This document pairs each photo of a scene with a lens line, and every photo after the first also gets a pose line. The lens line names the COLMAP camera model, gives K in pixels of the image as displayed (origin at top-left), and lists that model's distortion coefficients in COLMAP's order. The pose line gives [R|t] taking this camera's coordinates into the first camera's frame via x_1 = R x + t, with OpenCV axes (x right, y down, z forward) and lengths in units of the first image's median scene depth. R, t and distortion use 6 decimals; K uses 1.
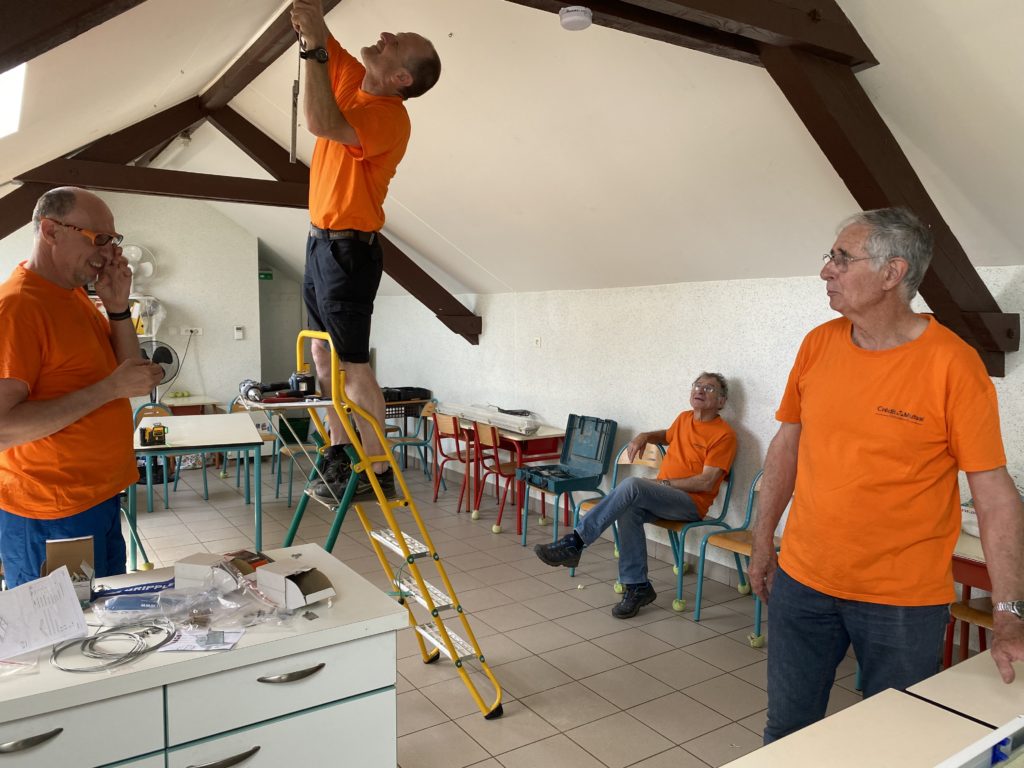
lens RADIAL K [[782.6, 0, 512.0], [0, 782.6, 384.0], [0, 0, 1]] dist [0.103919, -0.000671]
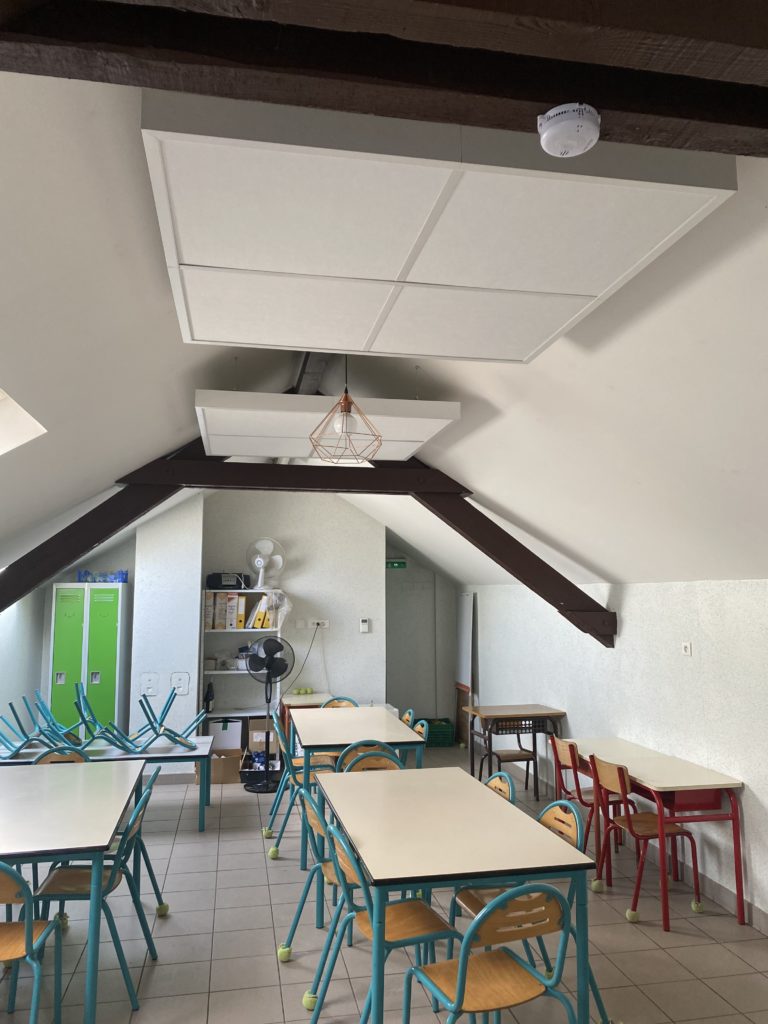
lens RADIAL K [[797.8, 0, 384.0], [0, 797.8, 512.0], [0, 0, 1]] dist [0.004163, 0.000981]
pose [[0.925643, -0.040853, -0.376187, 0.050799], [-0.032575, 0.981861, -0.186783, -0.026830], [0.376994, 0.185149, 0.907522, 0.156932]]
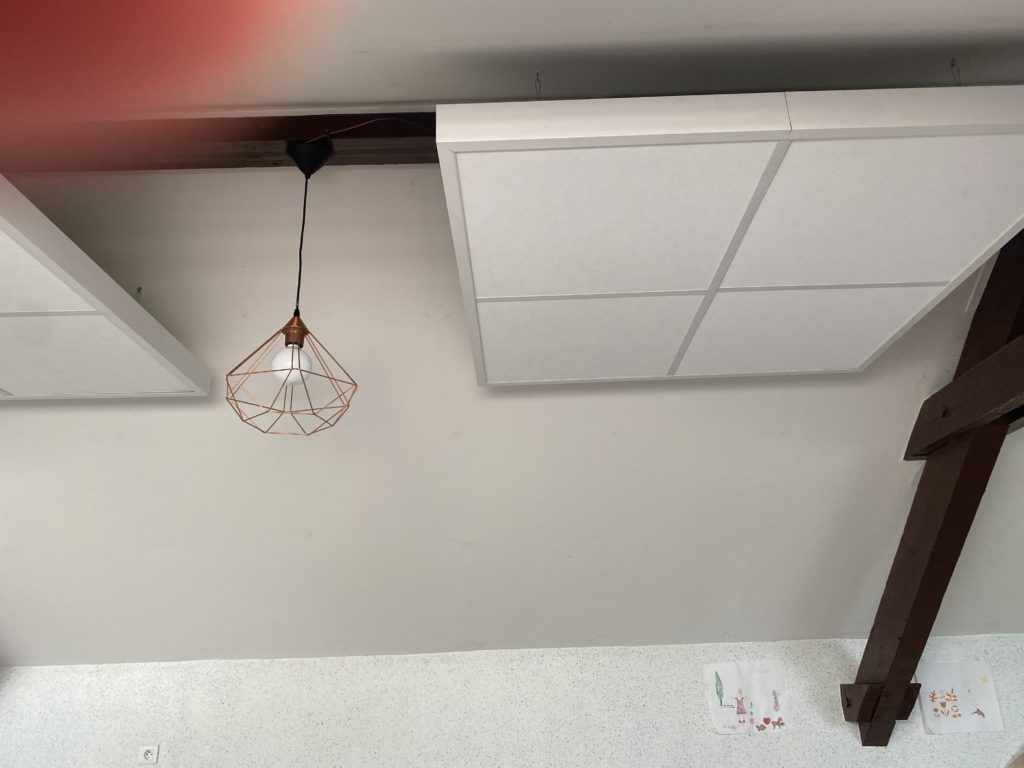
lens RADIAL K [[797.8, 0, 512.0], [0, 797.8, 384.0], [0, 0, 1]] dist [0.004163, 0.000981]
pose [[0.554198, 0.277376, 0.784811, -0.317318], [0.099808, 0.913899, -0.393480, -0.039460], [-0.826380, 0.296396, 0.478796, 0.367426]]
